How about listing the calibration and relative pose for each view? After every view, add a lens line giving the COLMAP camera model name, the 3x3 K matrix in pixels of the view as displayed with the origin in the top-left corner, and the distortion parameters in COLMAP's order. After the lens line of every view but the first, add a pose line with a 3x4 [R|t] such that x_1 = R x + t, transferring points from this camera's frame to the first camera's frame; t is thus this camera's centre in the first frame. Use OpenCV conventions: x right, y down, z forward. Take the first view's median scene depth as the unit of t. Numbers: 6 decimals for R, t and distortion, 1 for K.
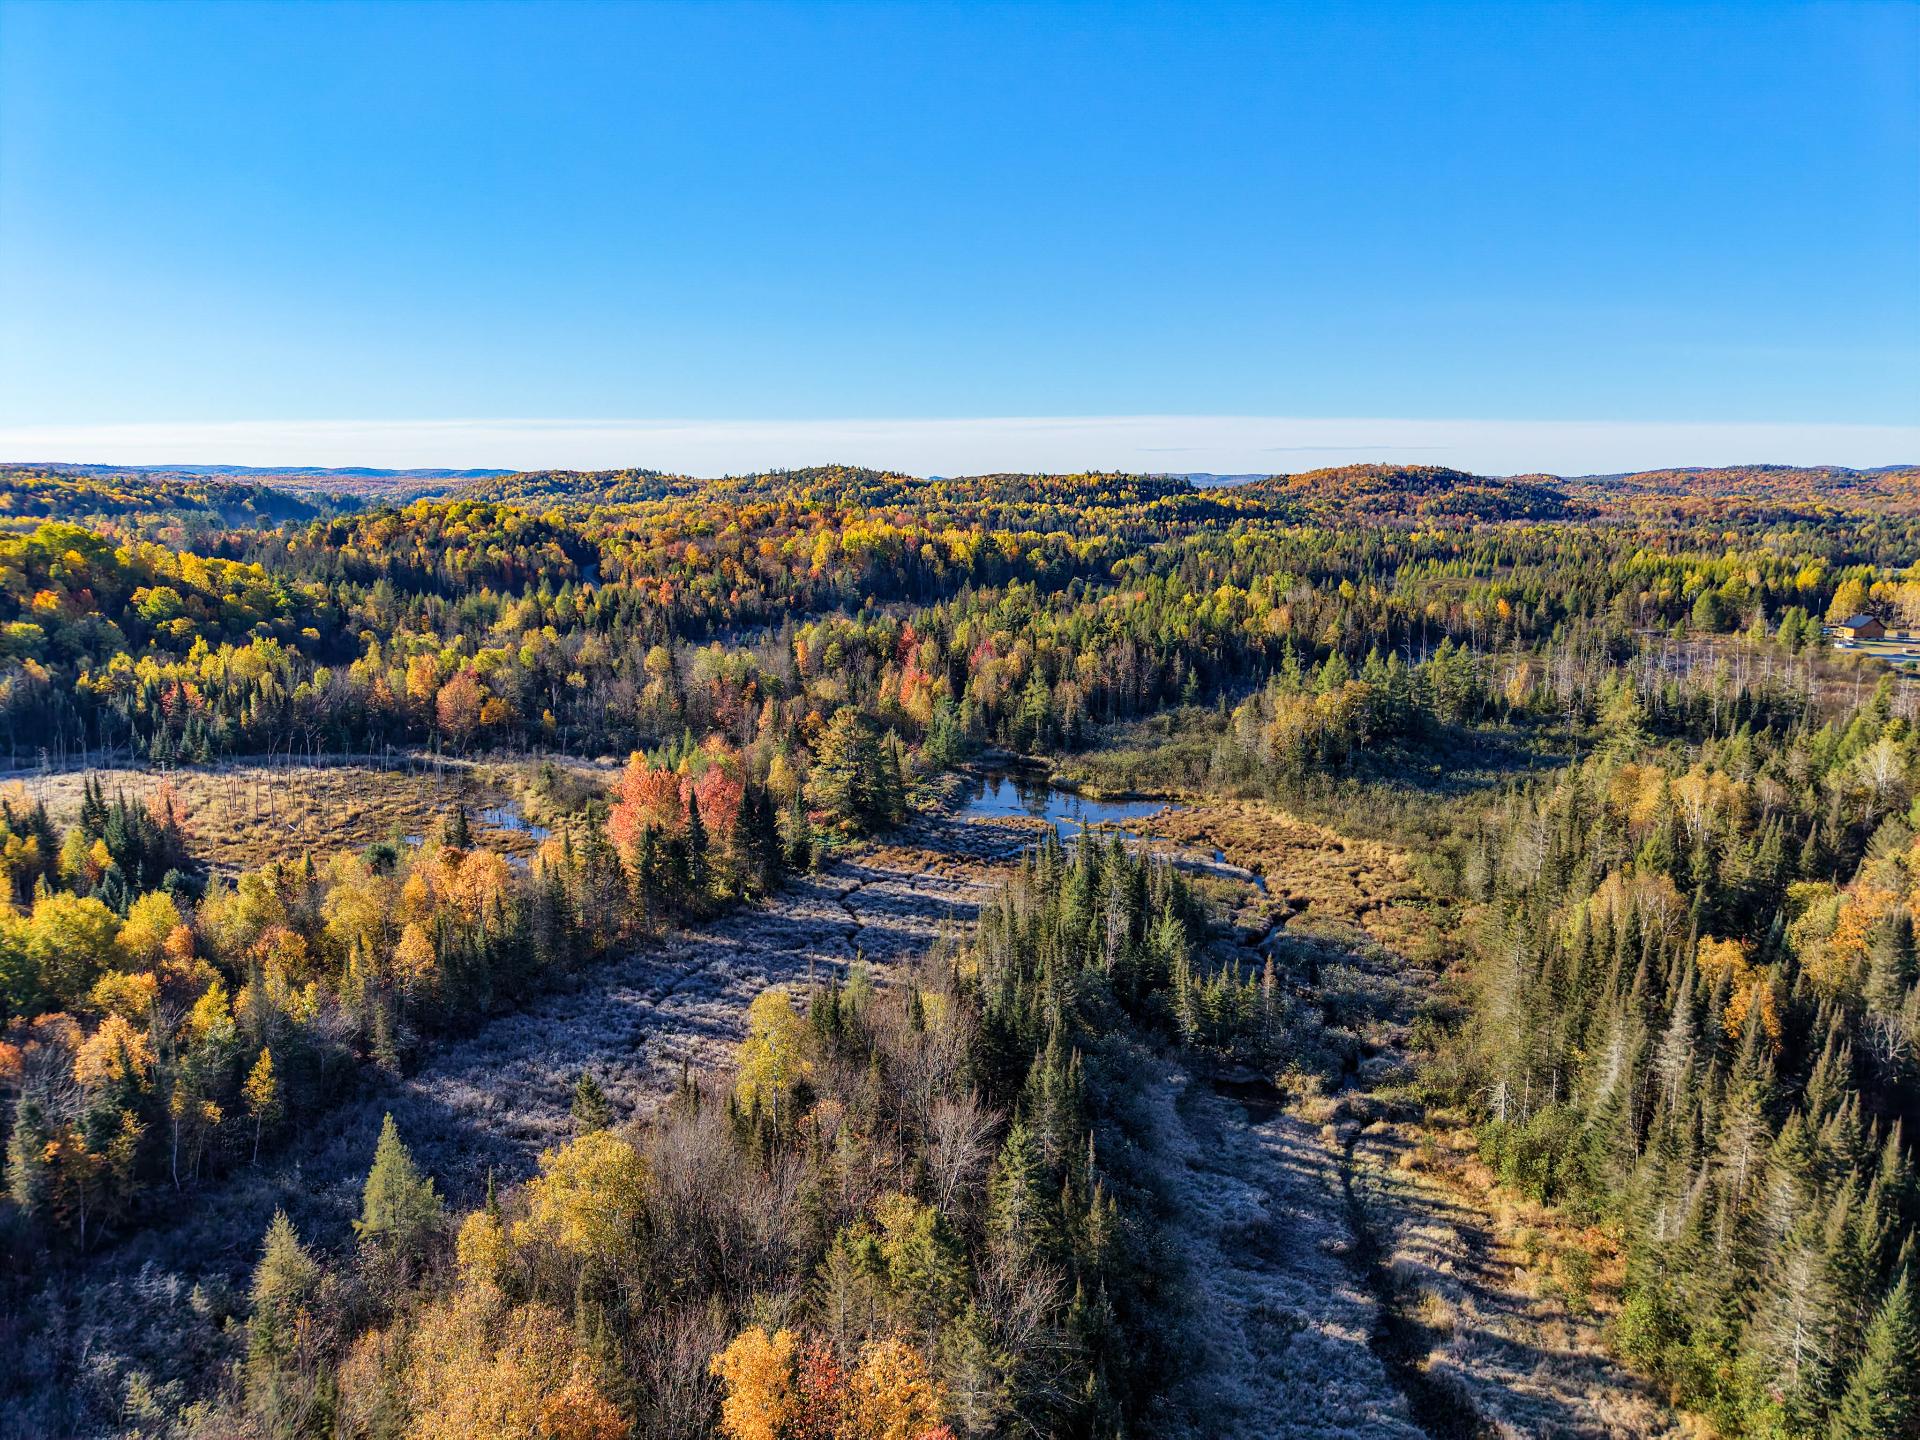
lens RADIAL K [[1265.4, 0, 962.0], [0, 1265.4, 745.4], [0, 0, 1]] dist [0.055802, -0.077278]
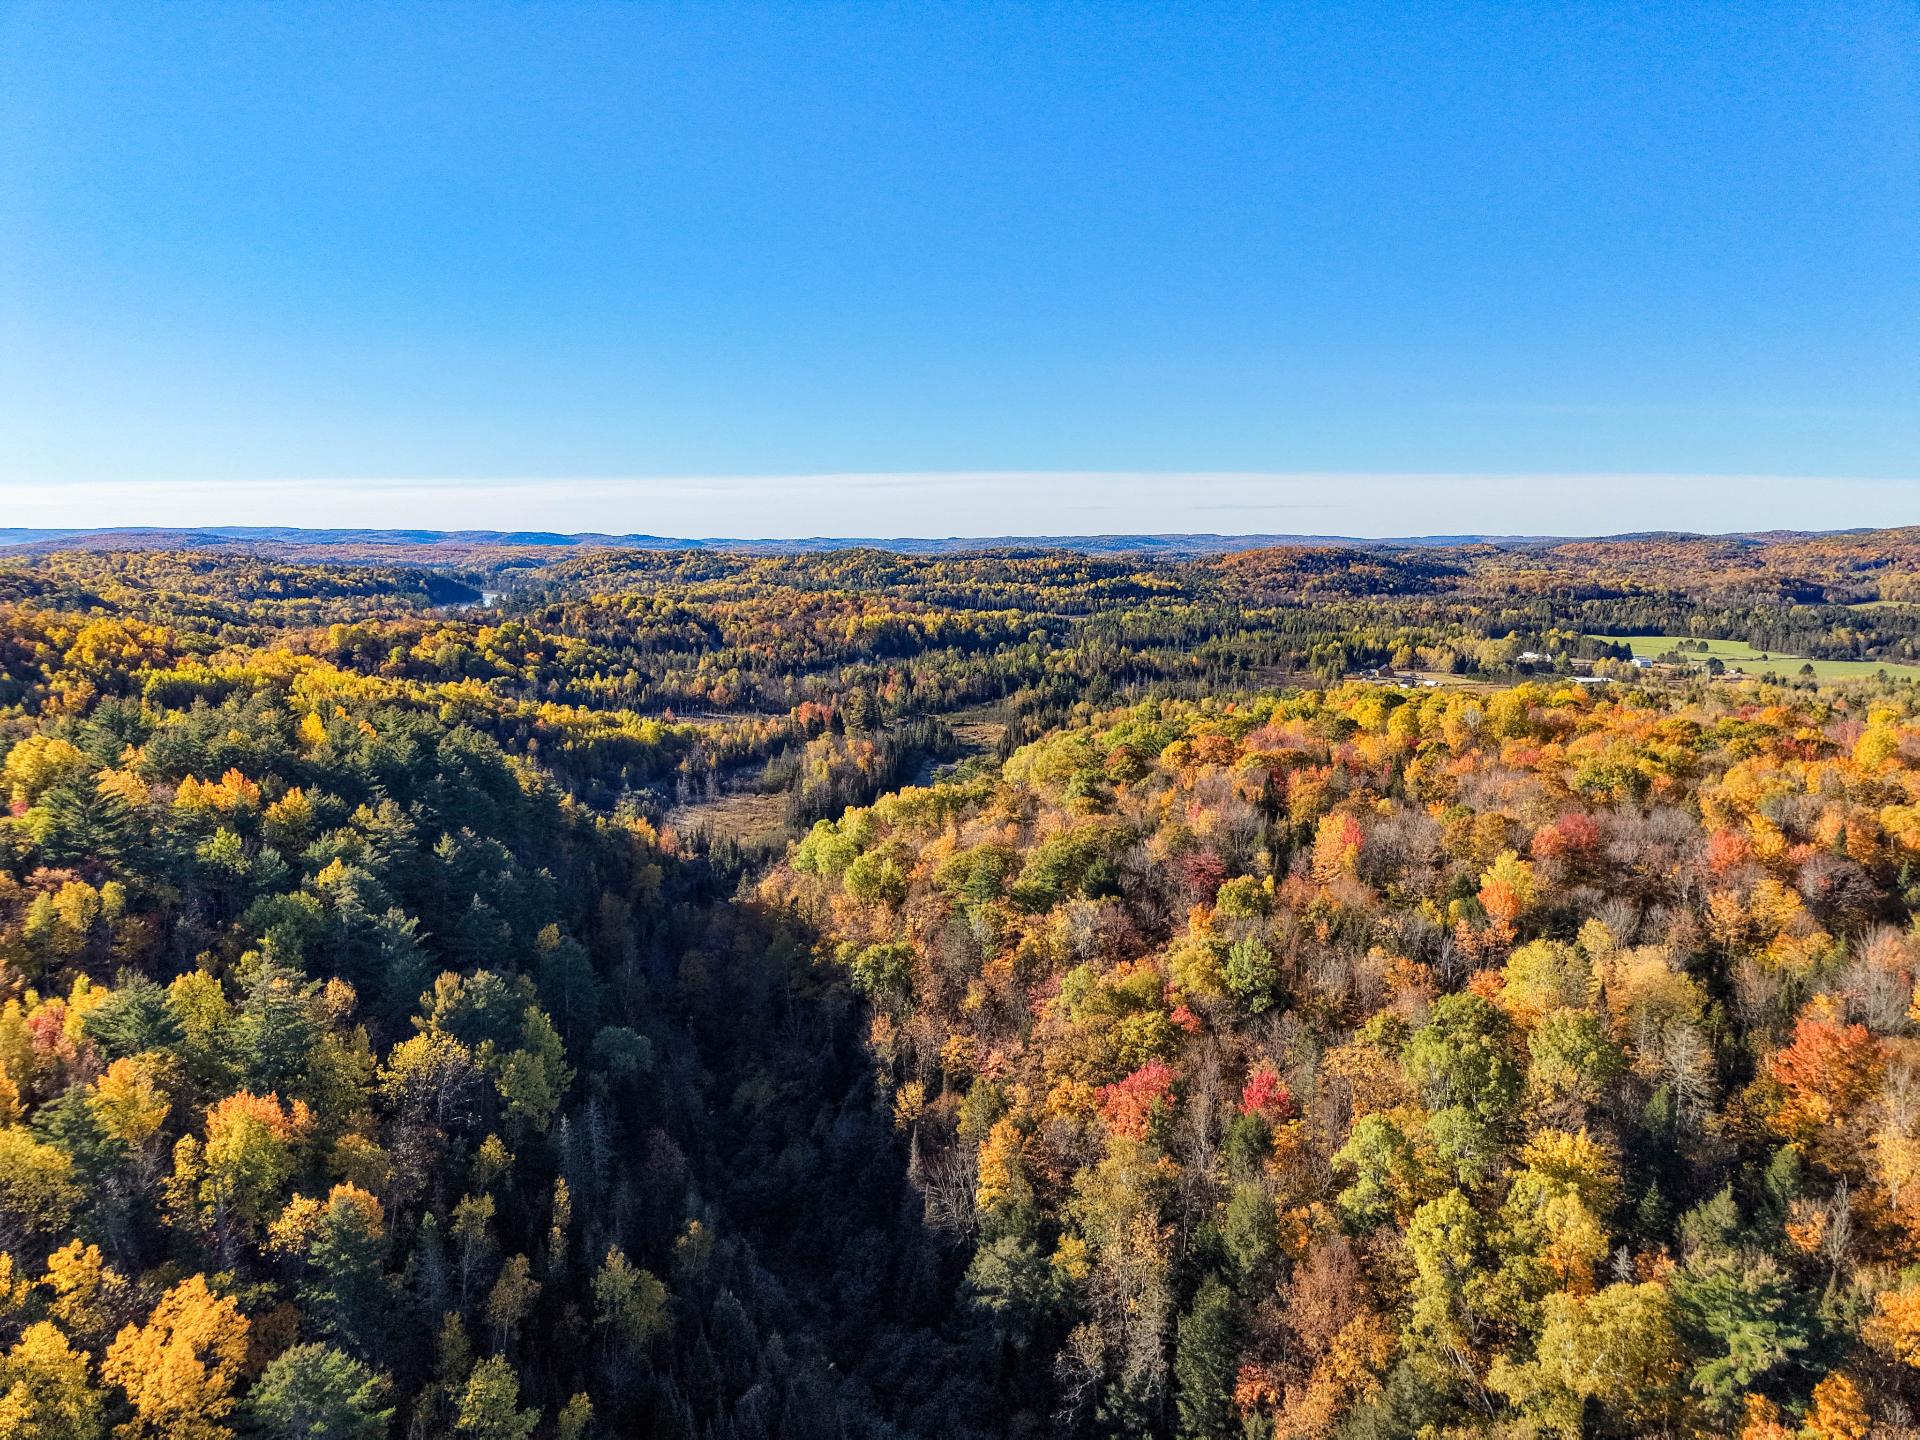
lens RADIAL K [[1267.3, 0, 960.0], [0, 1267.3, 720.0], [0, 0, 1]] dist [0.114009, -0.189519]
pose [[0.999828, 0.001074, -0.018509, 0.064218], [-0.002229, 0.998042, -0.062503, 0.073520], [0.018406, 0.062534, 0.997873, -0.659325]]
